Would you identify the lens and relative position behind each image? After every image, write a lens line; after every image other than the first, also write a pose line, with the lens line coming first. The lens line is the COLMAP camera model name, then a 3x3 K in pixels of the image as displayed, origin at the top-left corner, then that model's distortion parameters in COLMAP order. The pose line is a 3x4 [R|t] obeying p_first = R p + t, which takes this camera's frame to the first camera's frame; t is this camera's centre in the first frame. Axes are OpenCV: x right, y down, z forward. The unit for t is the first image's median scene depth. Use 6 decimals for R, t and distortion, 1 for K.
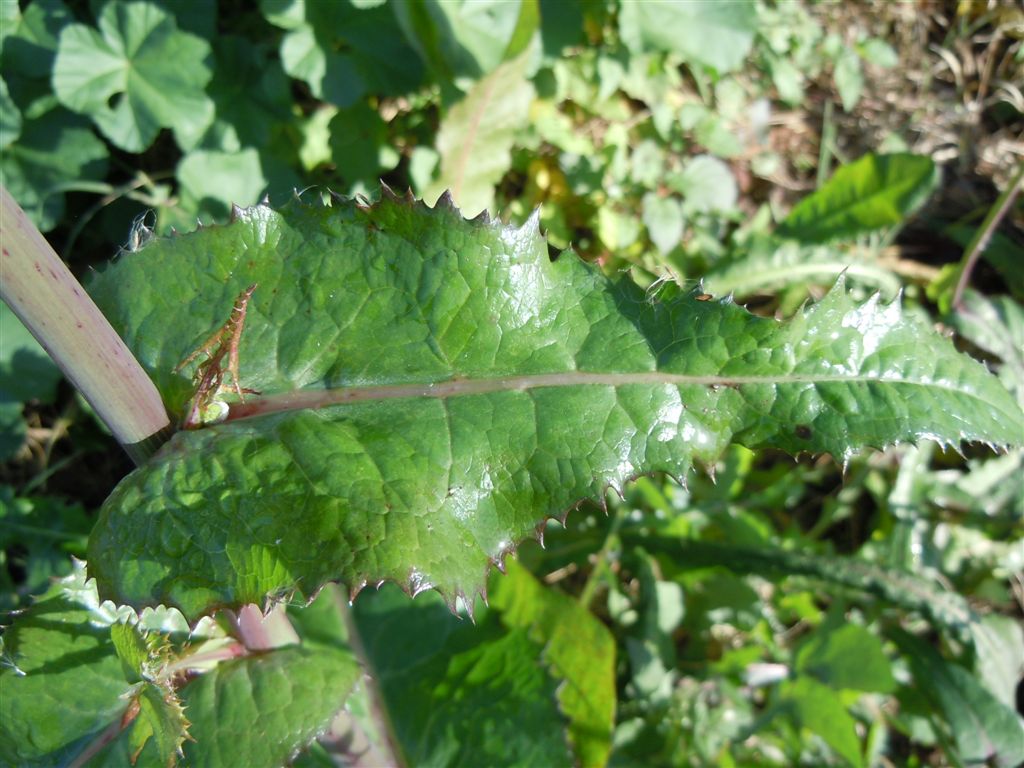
lens RADIAL K [[899.1, 0, 512.0], [0, 899.1, 384.0], [0, 0, 1]] dist [0.086327, -0.002648]
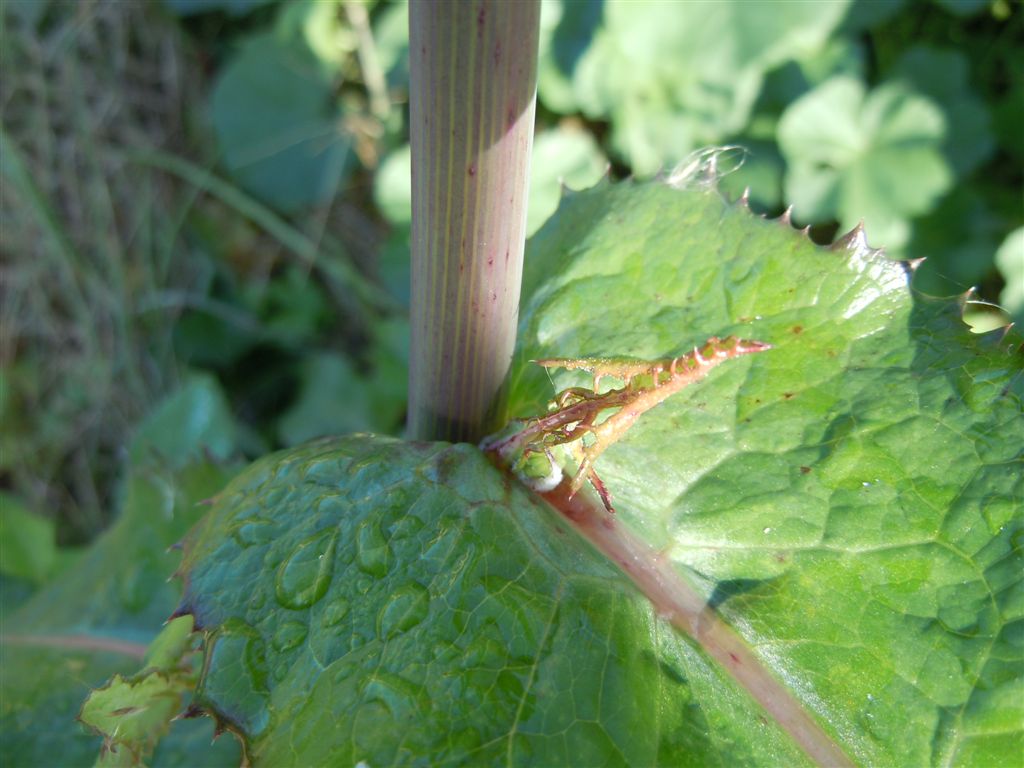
lens RADIAL K [[852.1, 0, 512.0], [0, 852.1, 384.0], [0, 0, 1]] dist [0.001729, -0.151014]
pose [[0.553778, 0.680504, -0.479837, -0.125159], [-0.736114, 0.669450, 0.099866, -0.041091], [0.389185, 0.297911, 0.871656, 0.528888]]
